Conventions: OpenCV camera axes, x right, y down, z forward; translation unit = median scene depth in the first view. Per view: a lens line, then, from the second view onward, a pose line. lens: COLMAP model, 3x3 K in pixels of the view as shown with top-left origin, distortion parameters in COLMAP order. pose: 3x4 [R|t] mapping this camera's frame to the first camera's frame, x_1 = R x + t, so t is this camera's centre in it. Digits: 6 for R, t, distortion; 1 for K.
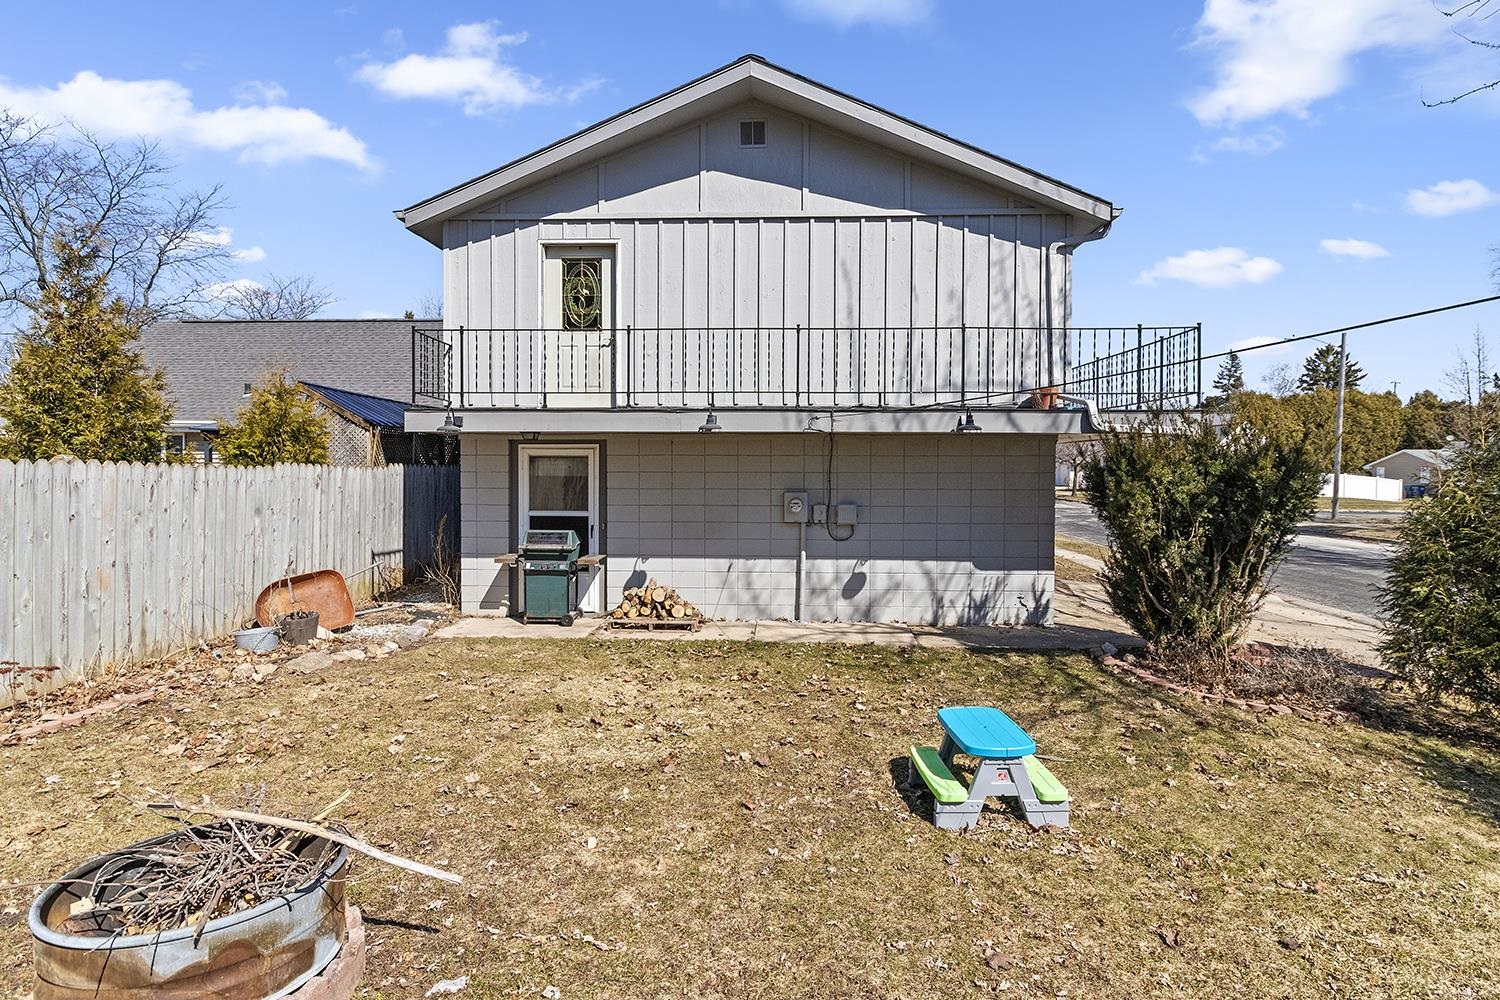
lens RADIAL K [[783.1, 0, 748.9], [0, 783.1, 491.2], [0, 0, 1]] dist [0.001957, -0.000288]
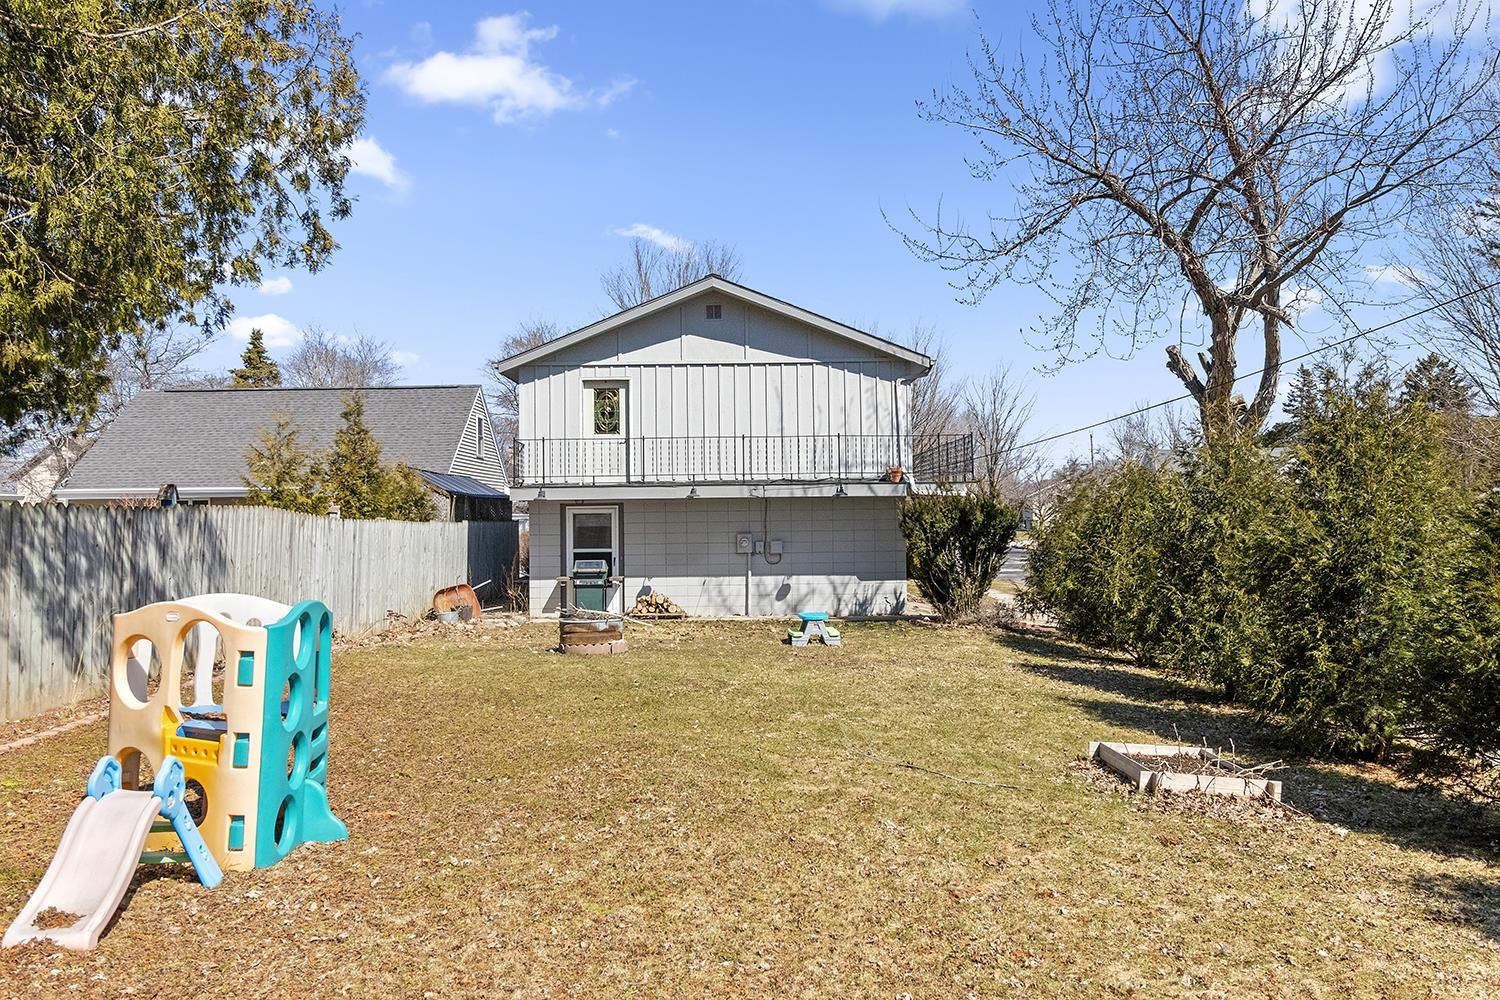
lens RADIAL K [[1126.0, 0, 750.0], [0, 1126.0, 500.0], [0, 0, 1]] dist [-0.002726, 0.001553]
pose [[0.998541, -0.015150, 0.051836, -0.046610], [0.017740, 0.998598, -0.049873, 0.047035], [-0.051008, 0.050719, 0.997410, -1.289675]]
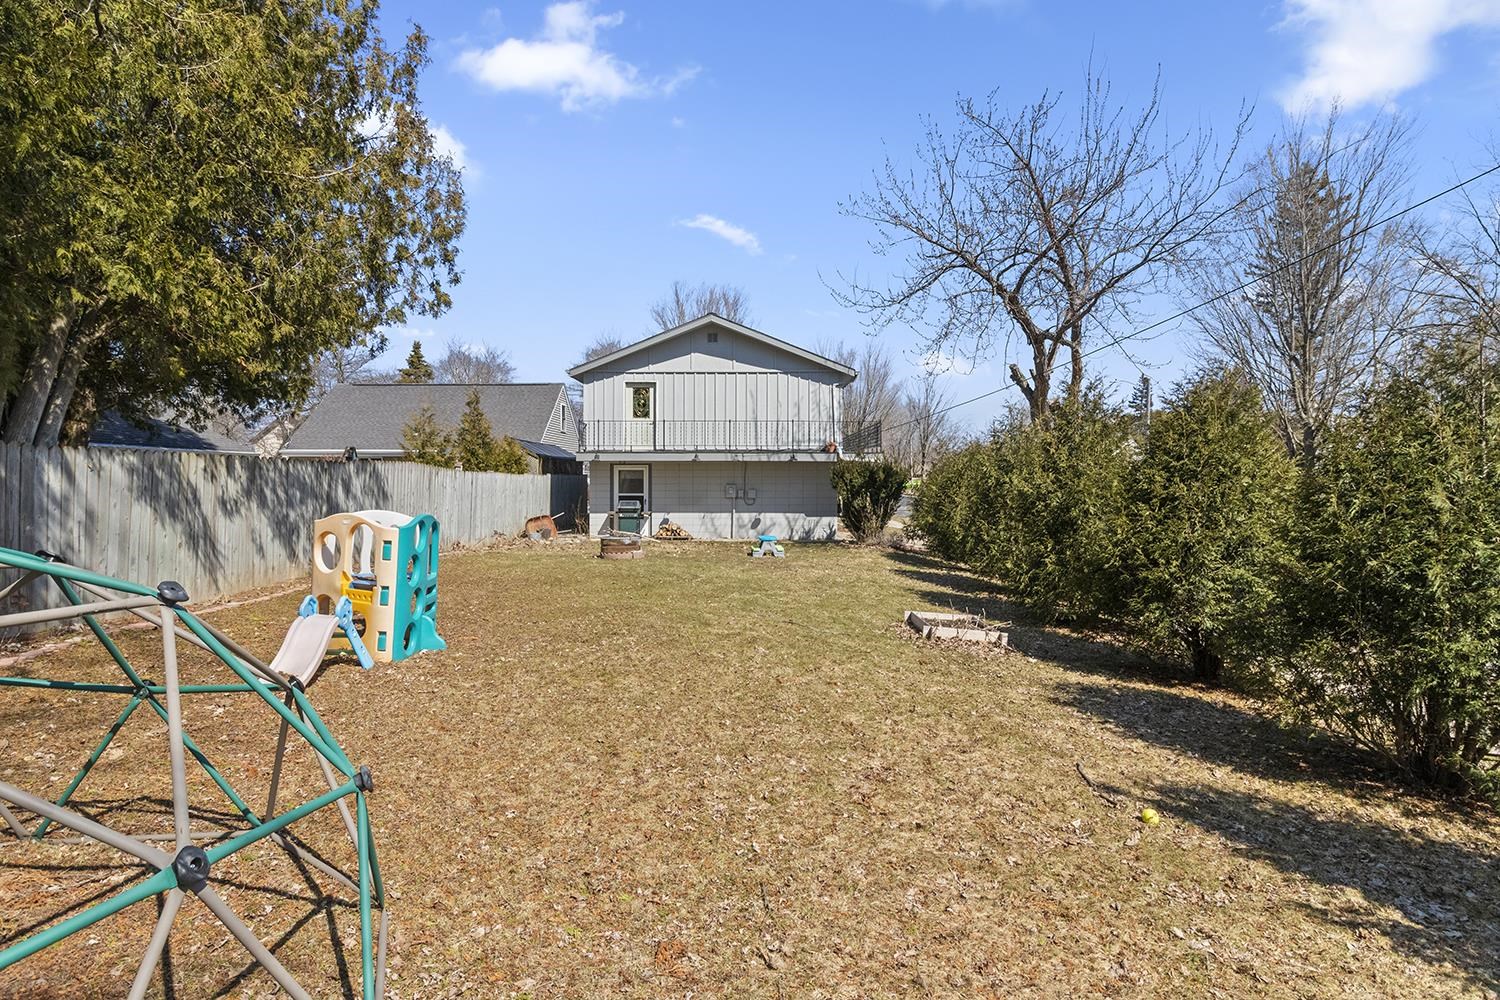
lens RADIAL K [[783.1, 0, 748.9], [0, 783.1, 491.2], [0, 0, 1]] dist [0.001957, -0.000288]
pose [[0.999300, -0.003002, 0.037294, 0.025678], [0.003555, 0.999884, -0.014787, 0.056790], [-0.037245, 0.014909, 0.999195, -1.422210]]
